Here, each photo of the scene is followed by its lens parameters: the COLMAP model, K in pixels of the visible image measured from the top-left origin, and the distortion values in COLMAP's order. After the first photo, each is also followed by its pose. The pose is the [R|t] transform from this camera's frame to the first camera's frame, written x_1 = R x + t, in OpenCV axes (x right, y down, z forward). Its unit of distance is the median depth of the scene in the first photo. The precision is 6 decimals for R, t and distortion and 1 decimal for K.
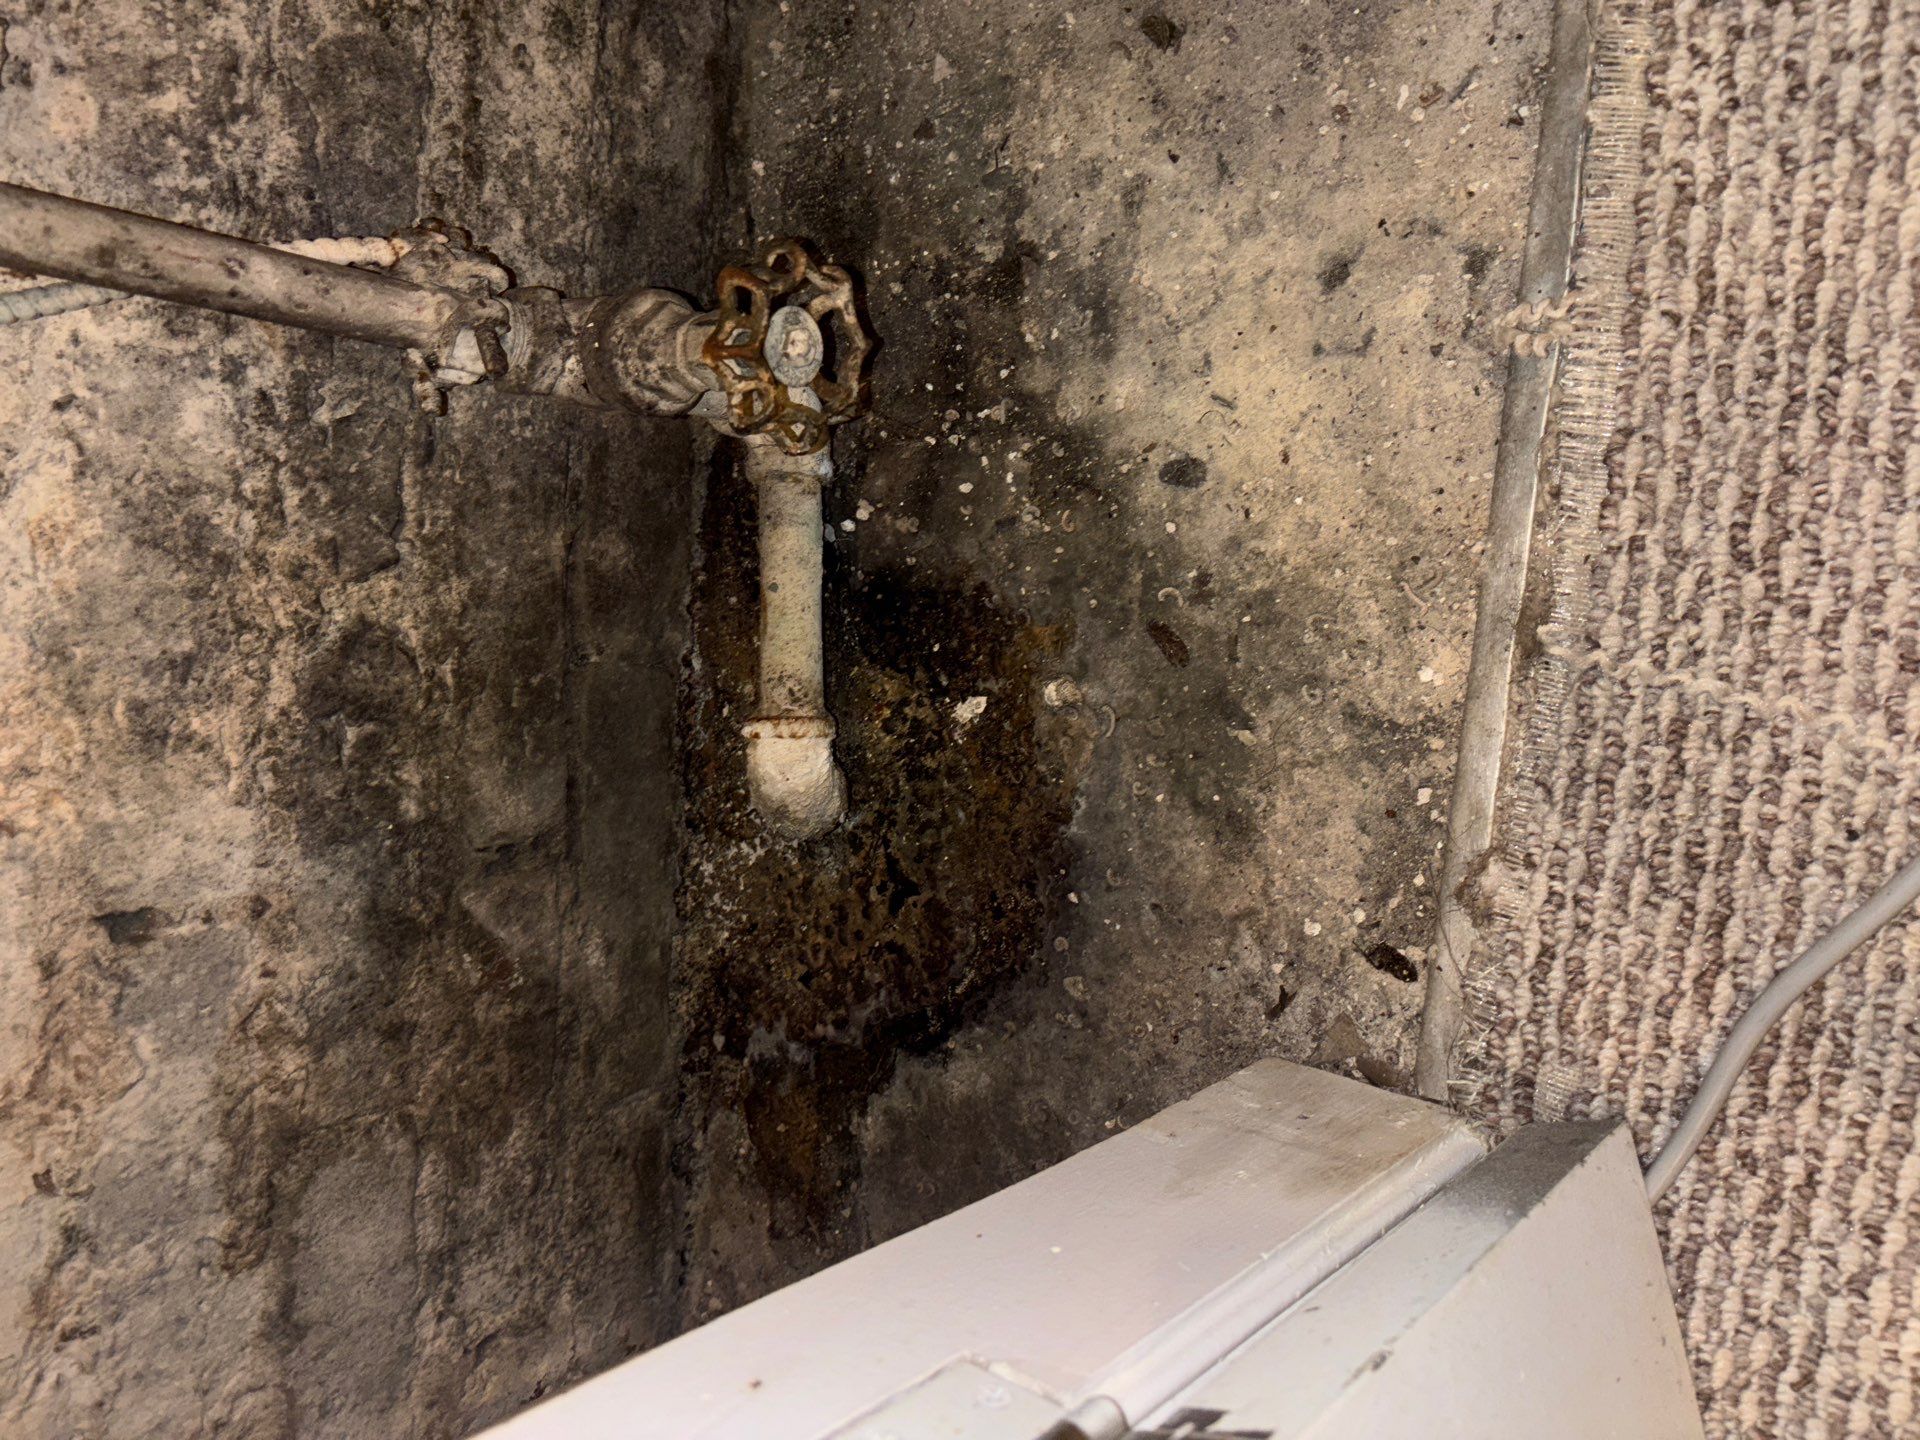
lens RADIAL K [[1478.3, 0, 923.2], [0, 1478.3, 751.9], [0, 0, 1]] dist [0.002385, 0.004089]
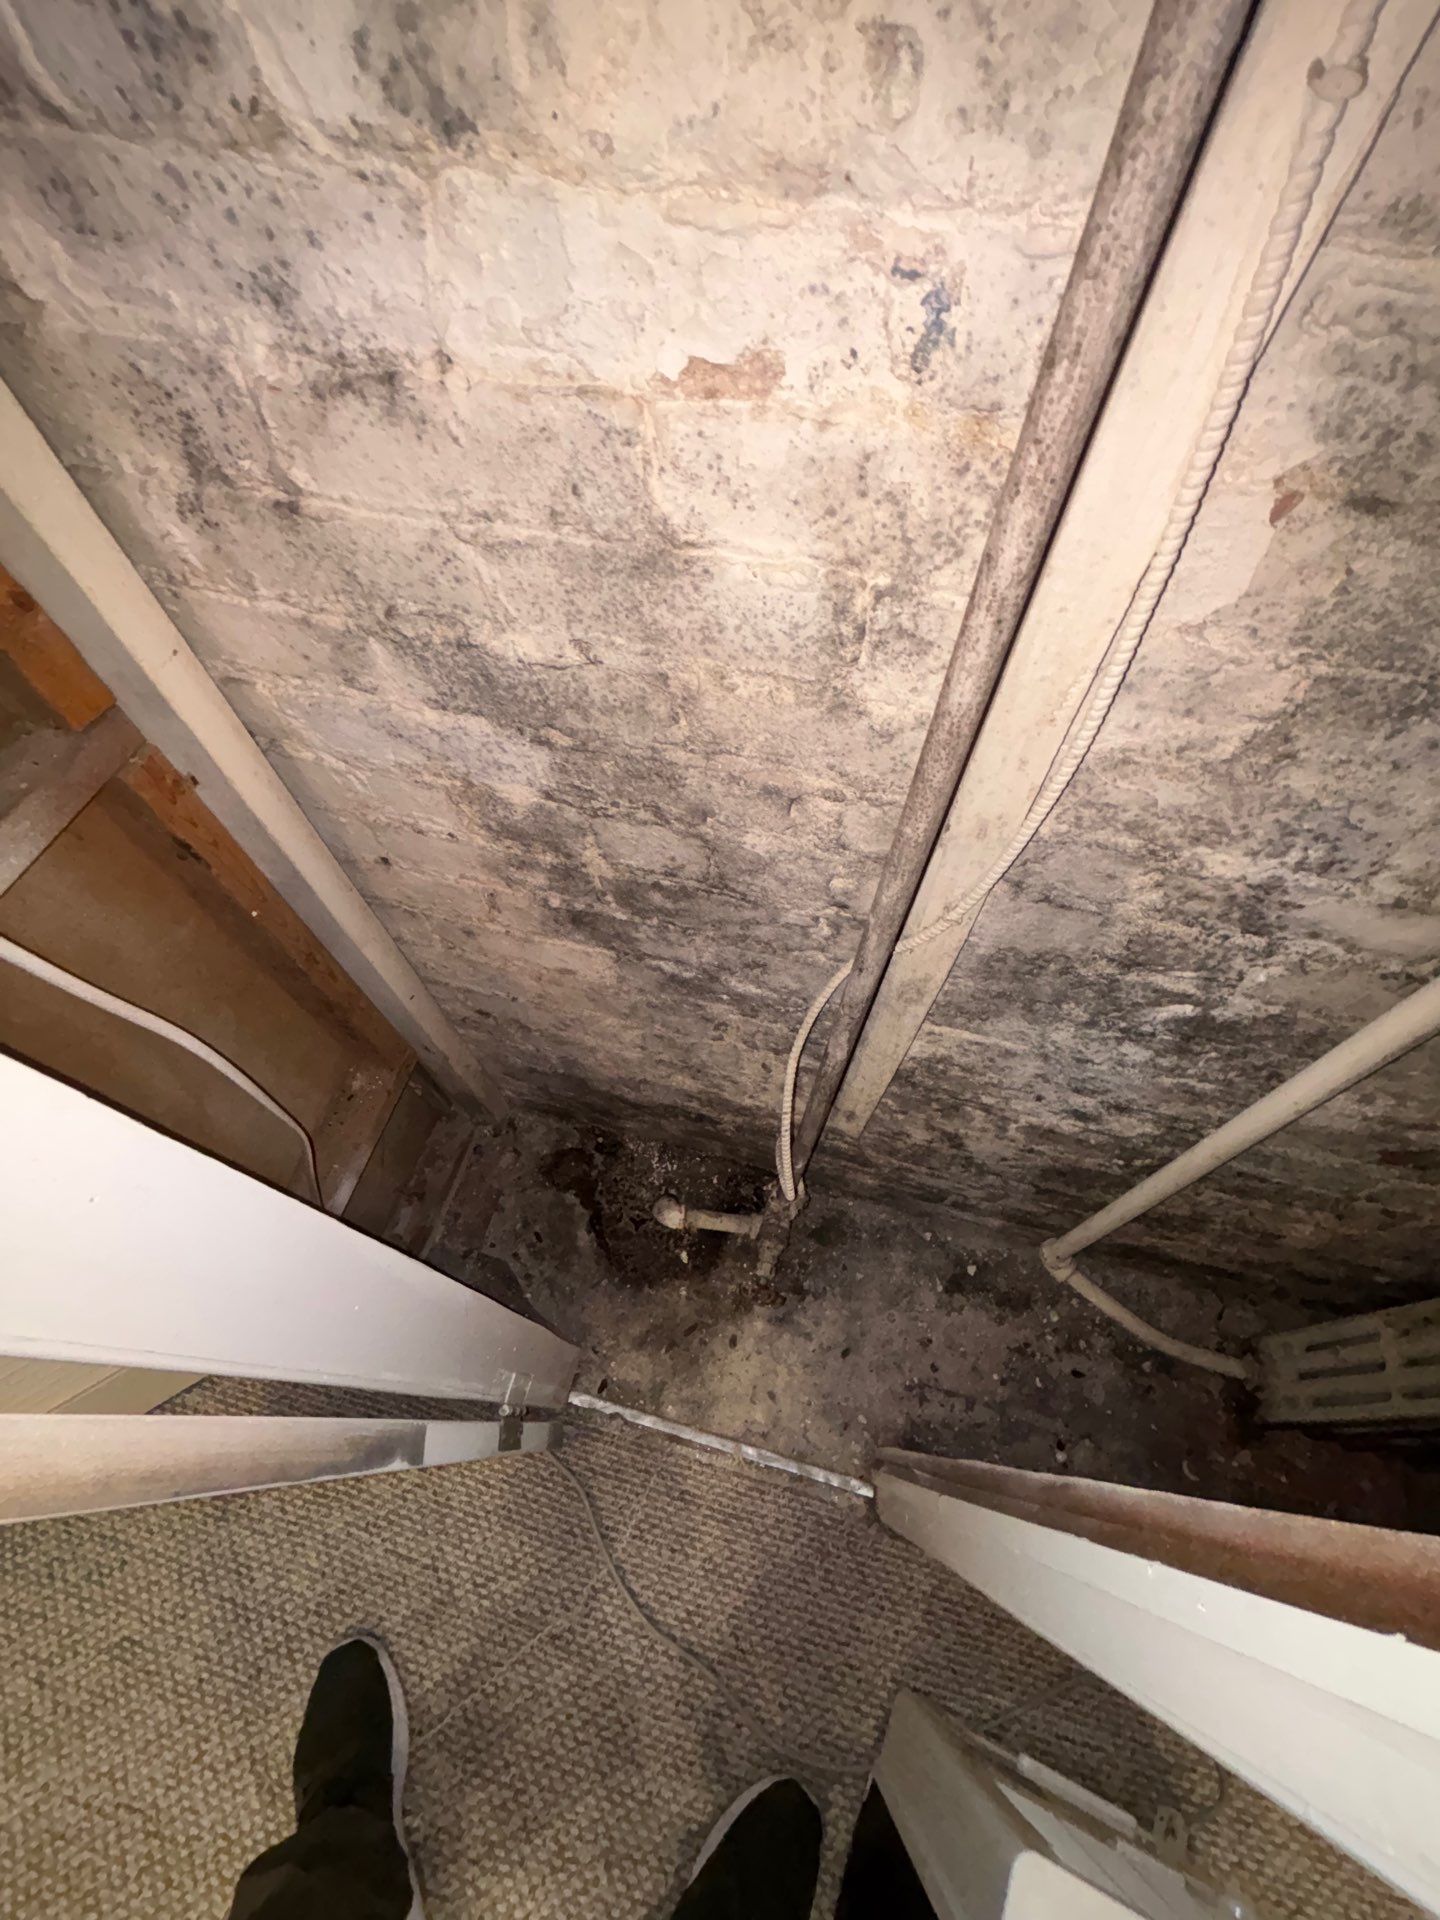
lens RADIAL K [[773.7, 0, 717.4], [0, 773.7, 958.1], [0, 0, 1]] dist [-0.001828, 0.000927]
pose [[-0.116553, 0.980627, 0.157436, -1.088861], [-0.992442, -0.121122, 0.019714, -0.063668], [0.038401, -0.153948, 0.987332, -0.821920]]
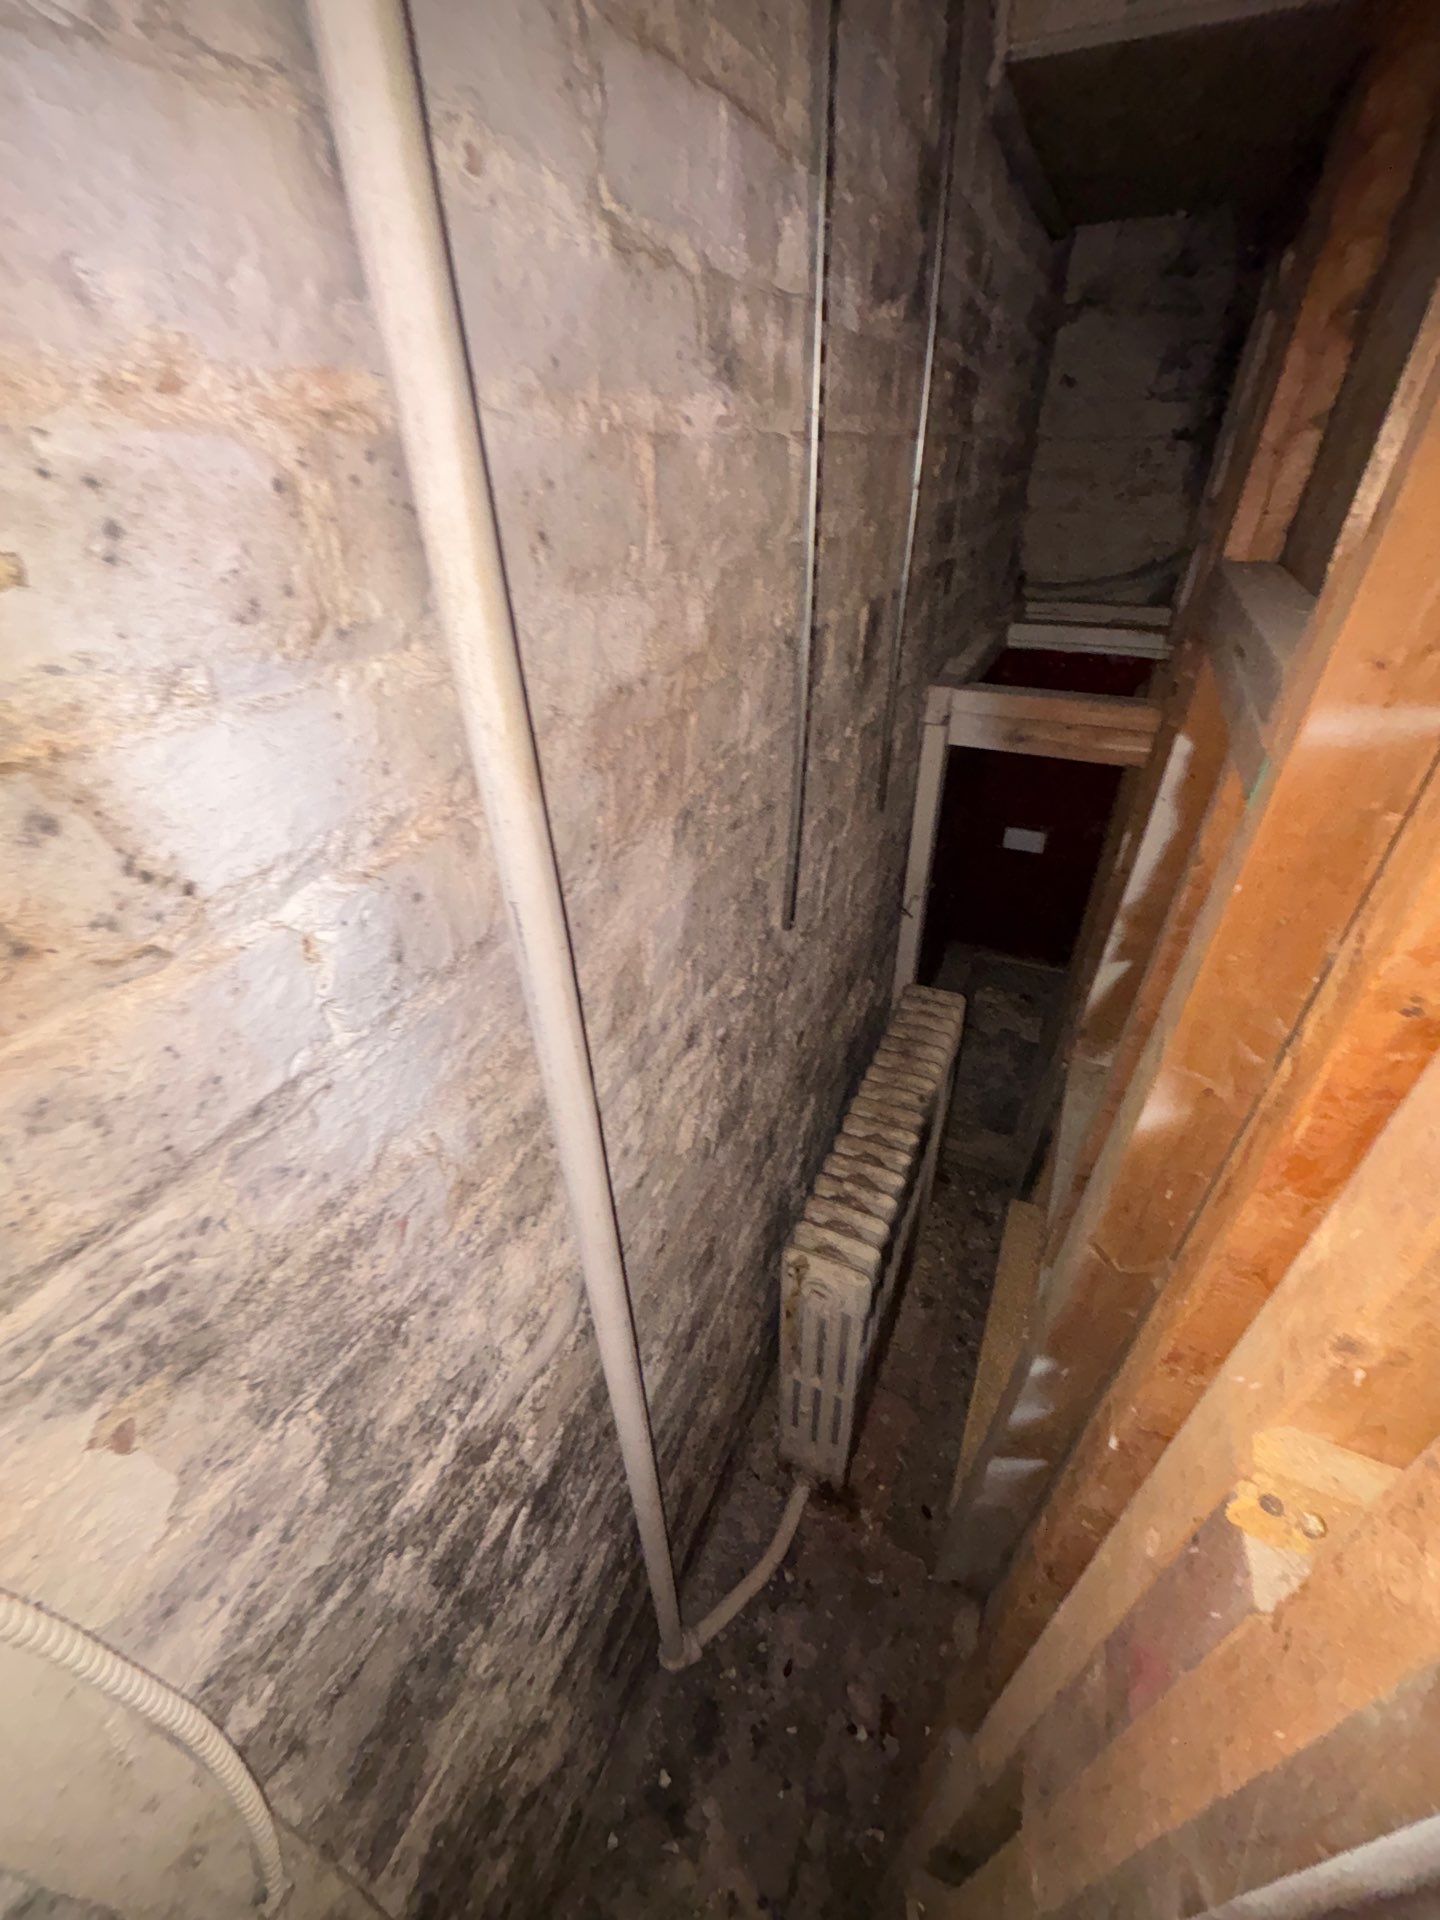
lens RADIAL K [[766.7, 0, 717.9], [0, 766.7, 950.4], [0, 0, 1]] dist [-0.002029, 0.000825]
pose [[0.723444, 0.679316, 0.123117, -1.361779], [-0.292573, 0.463196, -0.836570, -0.264185], [-0.625323, 0.569191, 0.533847, -0.871424]]
